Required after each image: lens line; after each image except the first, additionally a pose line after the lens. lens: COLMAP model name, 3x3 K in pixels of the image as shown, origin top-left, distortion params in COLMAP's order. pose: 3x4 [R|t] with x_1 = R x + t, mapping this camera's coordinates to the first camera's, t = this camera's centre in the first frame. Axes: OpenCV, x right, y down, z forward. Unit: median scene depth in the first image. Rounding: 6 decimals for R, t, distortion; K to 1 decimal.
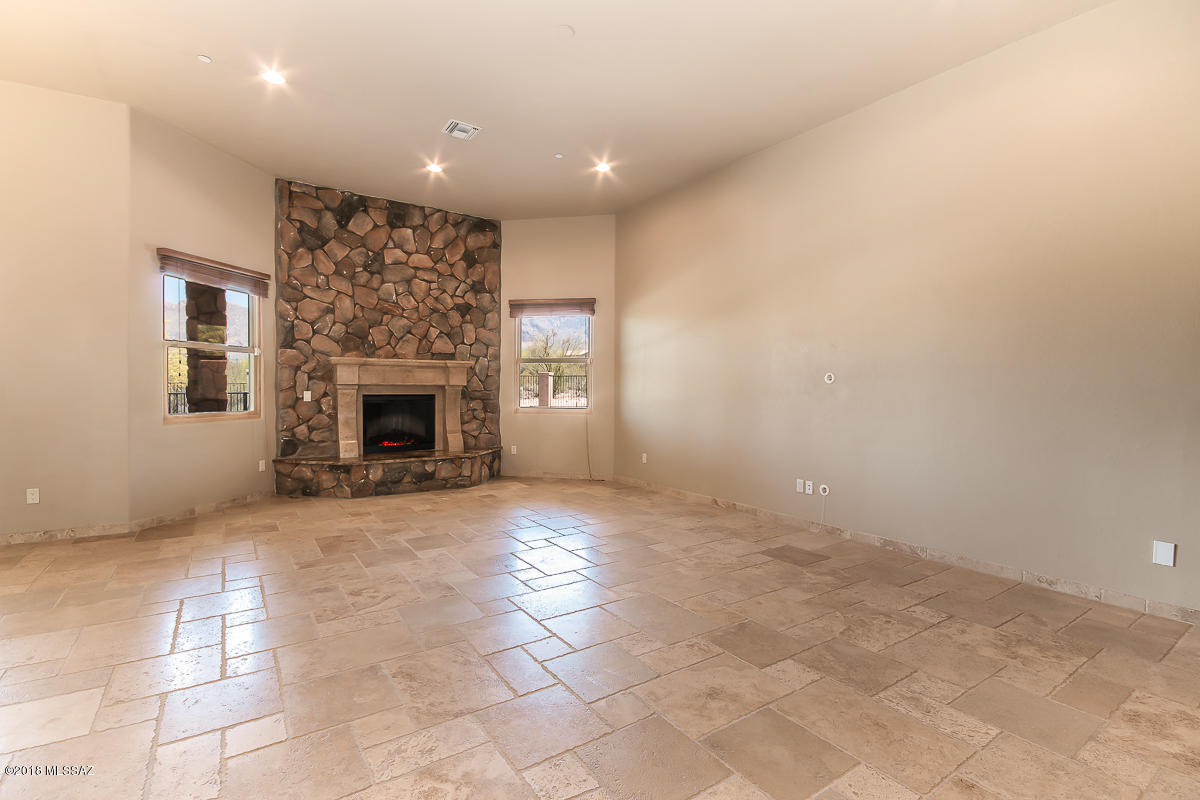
lens RADIAL K [[553.6, 0, 599.0], [0, 553.6, 399.8], [0, 0, 1]] dist [-0.000425, -0.007279]
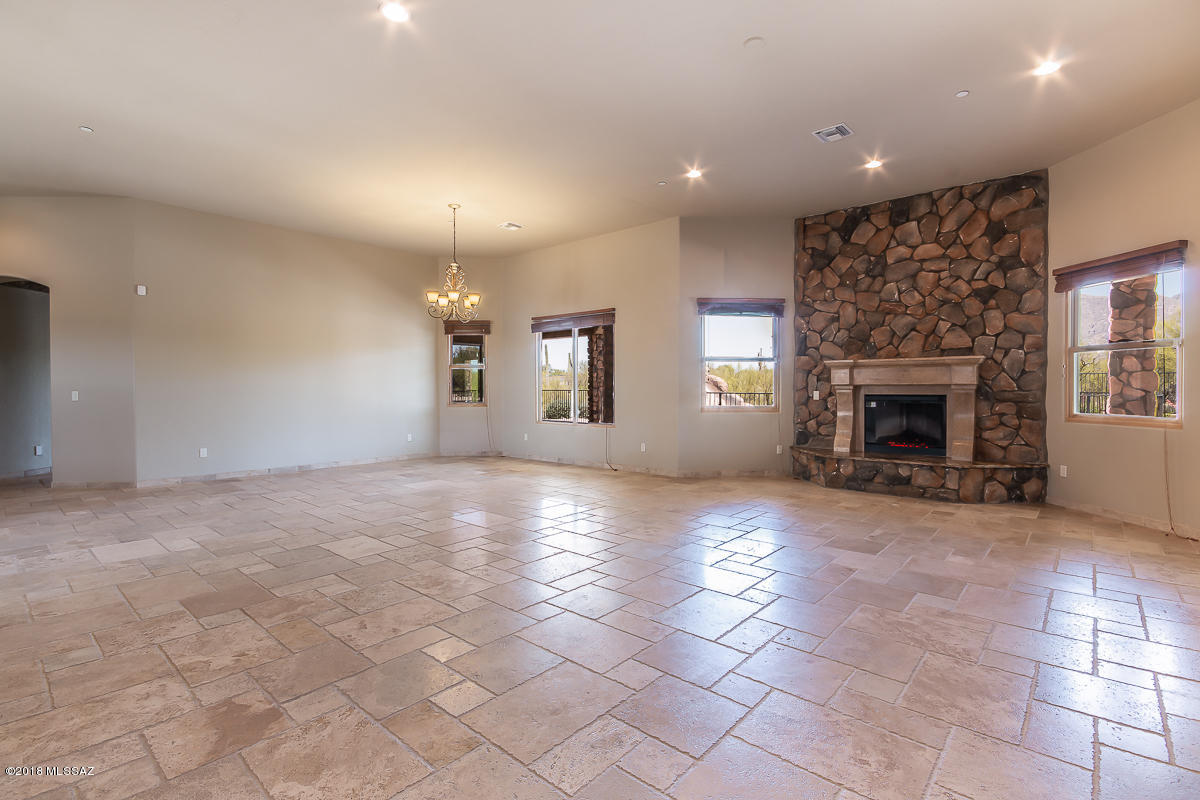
lens RADIAL K [[553.6, 0, 600.1], [0, 553.6, 398.1], [0, 0, 1]] dist [-0.000425, -0.007279]
pose [[0.248583, 0.011107, -0.968547, 0.485500], [-0.019181, 0.999795, 0.006542, 0.000357], [0.968421, 0.016952, 0.248745, 0.262033]]
